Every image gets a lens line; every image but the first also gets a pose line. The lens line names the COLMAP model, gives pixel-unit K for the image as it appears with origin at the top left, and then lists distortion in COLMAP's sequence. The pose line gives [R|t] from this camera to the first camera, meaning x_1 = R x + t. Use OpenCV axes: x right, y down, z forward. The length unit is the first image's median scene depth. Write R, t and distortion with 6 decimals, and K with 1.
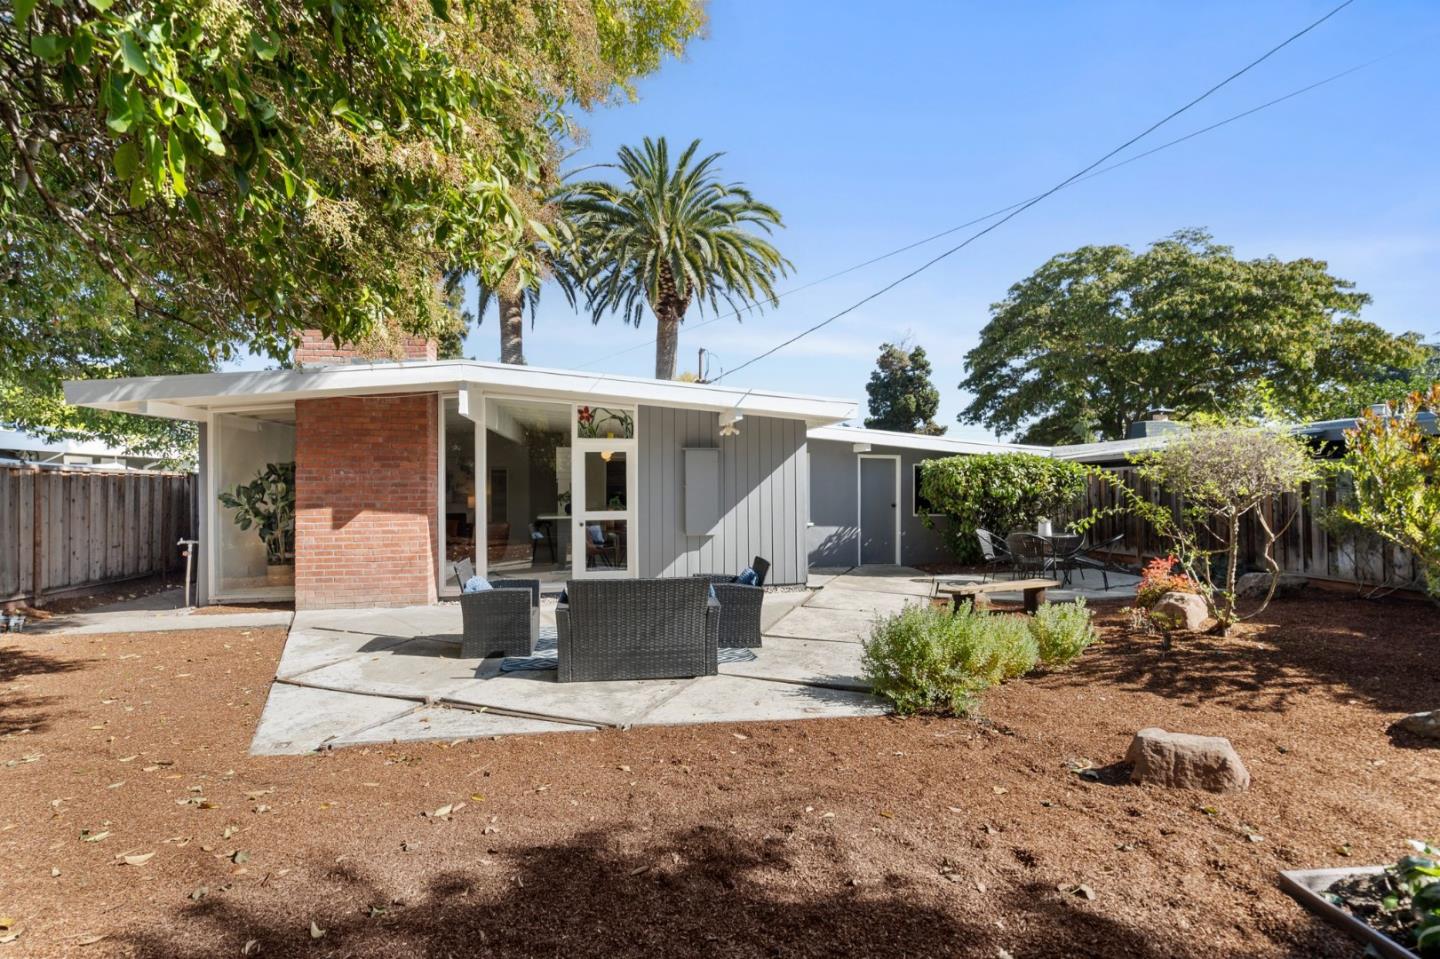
lens RADIAL K [[663.3, 0, 719.5], [0, 663.3, 481.4], [0, 0, 1]] dist [-0.005034, -0.000123]
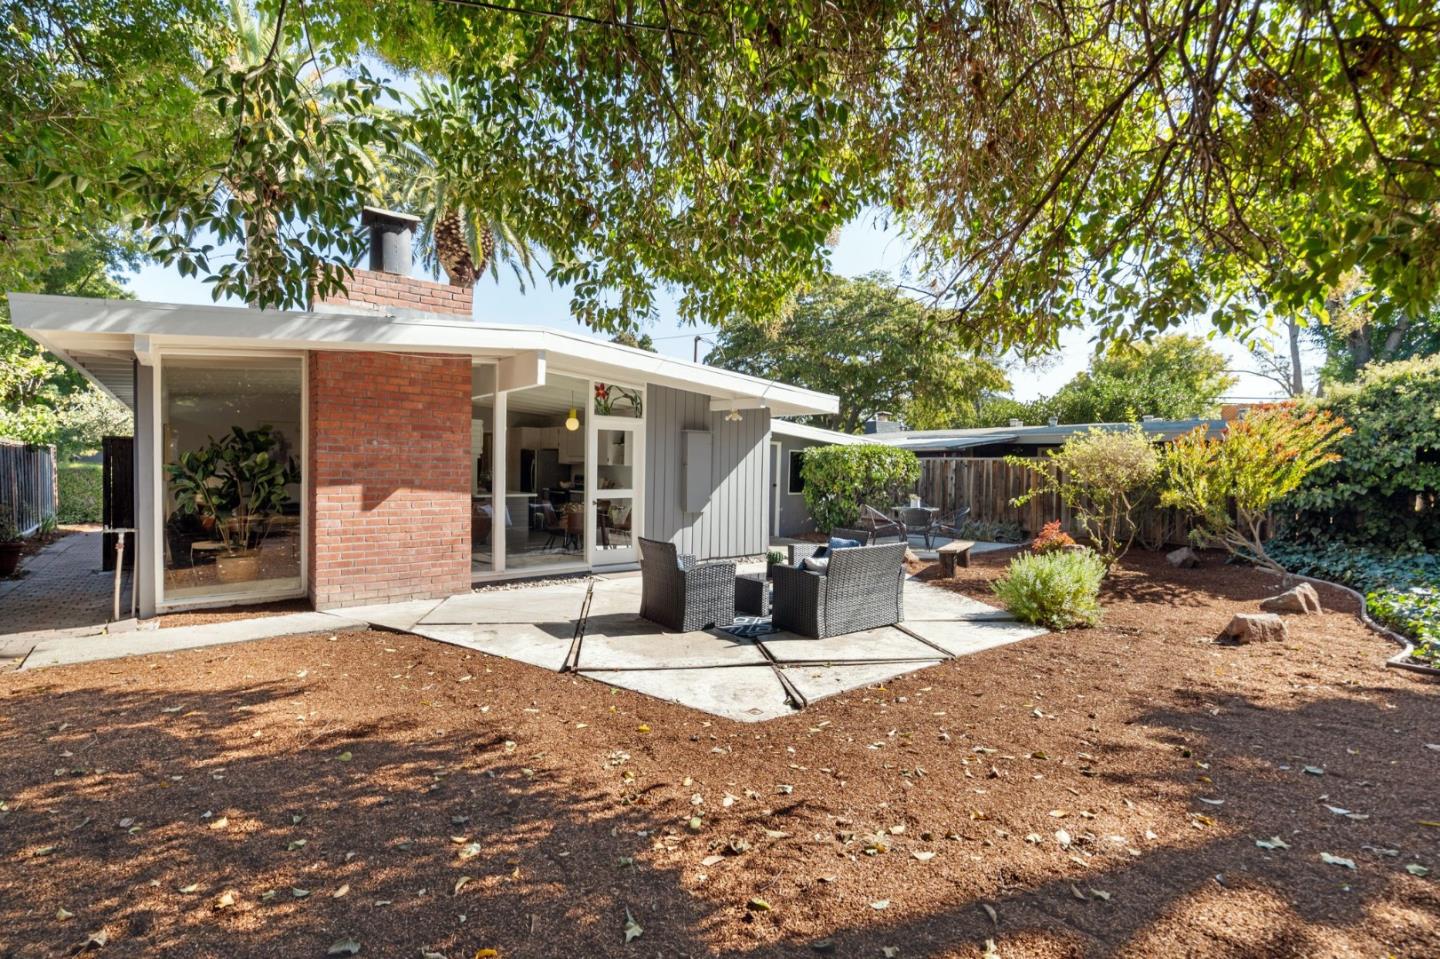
lens RADIAL K [[663.3, 0, 717.9], [0, 663.3, 480.4], [0, 0, 1]] dist [-0.005034, -0.000123]
pose [[0.874069, 0.010198, 0.485695, -0.527848], [-0.024912, 0.999405, 0.023848, 0.003259], [-0.485162, -0.032944, 0.873803, 0.052139]]
